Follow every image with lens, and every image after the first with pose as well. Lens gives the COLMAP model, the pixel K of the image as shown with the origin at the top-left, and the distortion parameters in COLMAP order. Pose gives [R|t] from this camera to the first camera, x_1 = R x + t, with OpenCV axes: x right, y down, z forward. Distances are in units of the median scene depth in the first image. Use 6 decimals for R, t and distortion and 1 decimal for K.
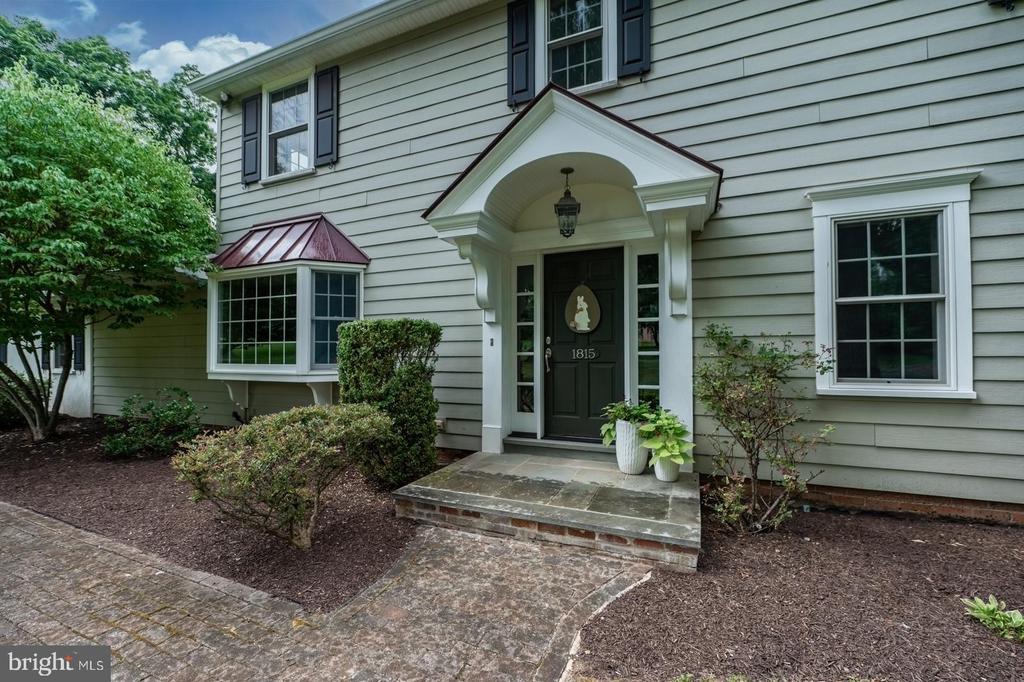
lens RADIAL K [[421.7, 0, 513.4], [0, 421.7, 356.6], [0, 0, 1]] dist [-0.007288, -0.000032]
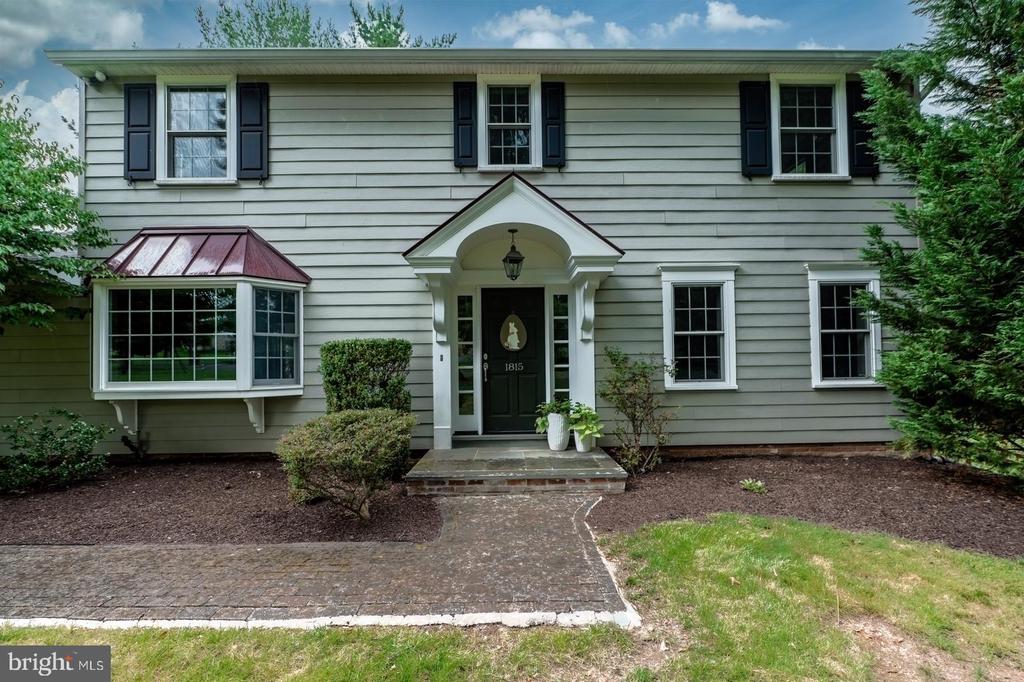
lens RADIAL K [[452.7, 0, 512.9], [0, 452.7, 375.0], [0, 0, 1]] dist [-0.002025, -0.000410]
pose [[0.915584, -0.015506, 0.401828, -0.462695], [0.012730, 0.999873, 0.009576, 0.005961], [-0.401925, -0.003653, 0.915665, -0.328953]]
